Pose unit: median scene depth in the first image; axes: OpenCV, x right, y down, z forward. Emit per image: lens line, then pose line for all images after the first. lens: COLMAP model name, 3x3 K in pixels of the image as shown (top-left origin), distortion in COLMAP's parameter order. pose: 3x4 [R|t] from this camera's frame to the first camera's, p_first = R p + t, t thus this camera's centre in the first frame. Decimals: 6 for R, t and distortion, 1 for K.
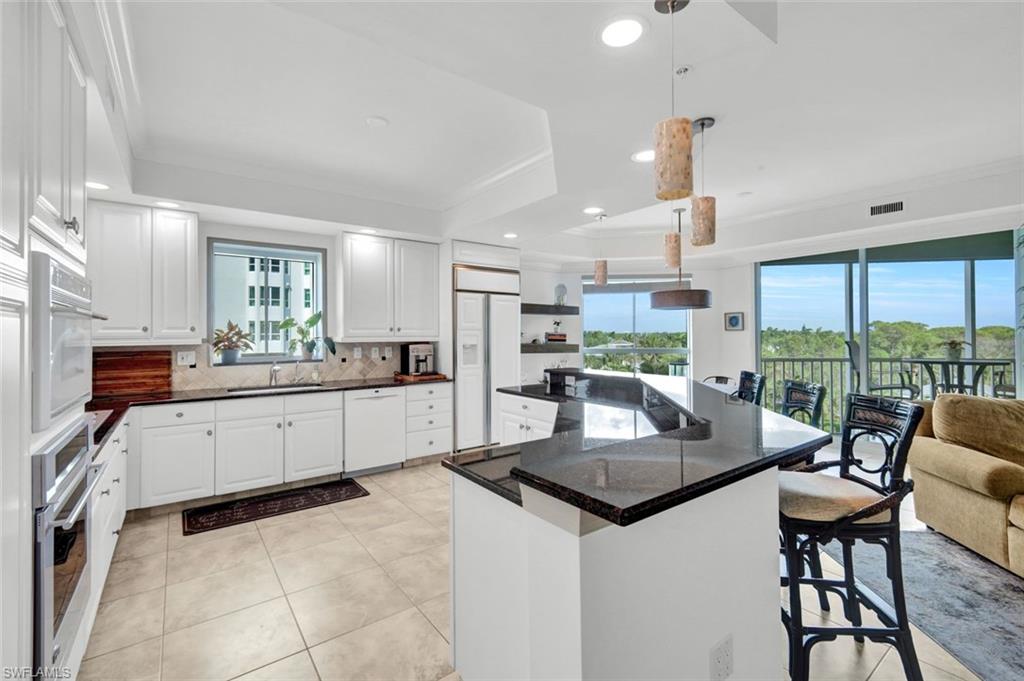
lens RADIAL K [[450.1, 0, 521.0], [0, 450.1, 327.0], [0, 0, 1]] dist [0.008815, -0.001249]
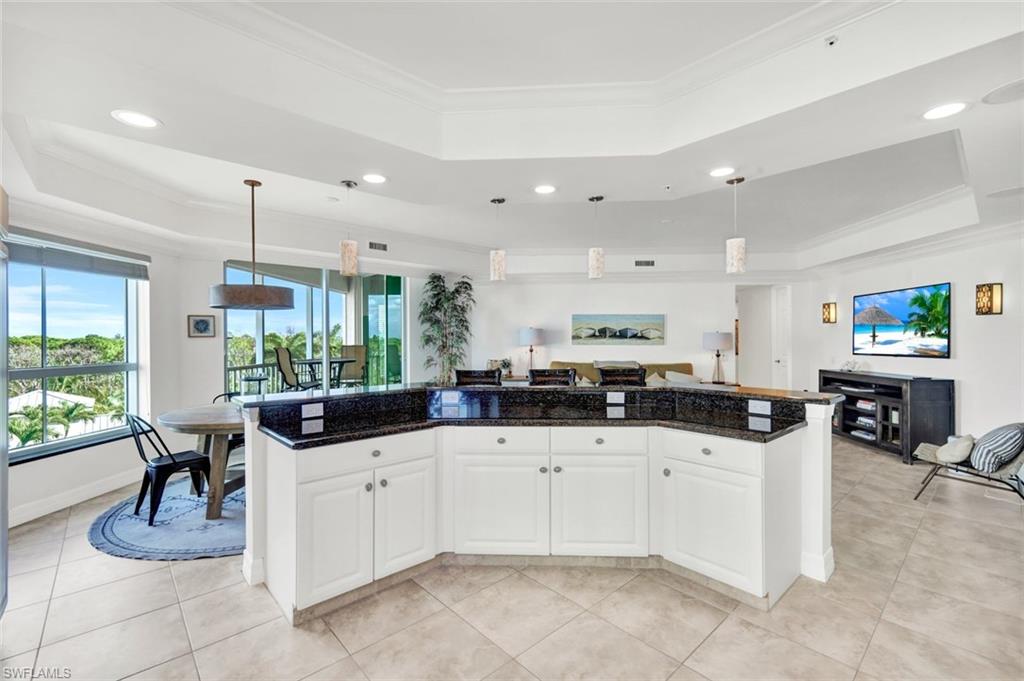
lens RADIAL K [[450.1, 0, 507.5], [0, 450.1, 336.9], [0, 0, 1]] dist [0.008815, -0.001249]
pose [[-0.086218, 0.007938, 0.996245, -0.570556], [-0.009232, 0.999919, -0.008766, 0.013957], [-0.996234, -0.009953, -0.086137, 0.766453]]
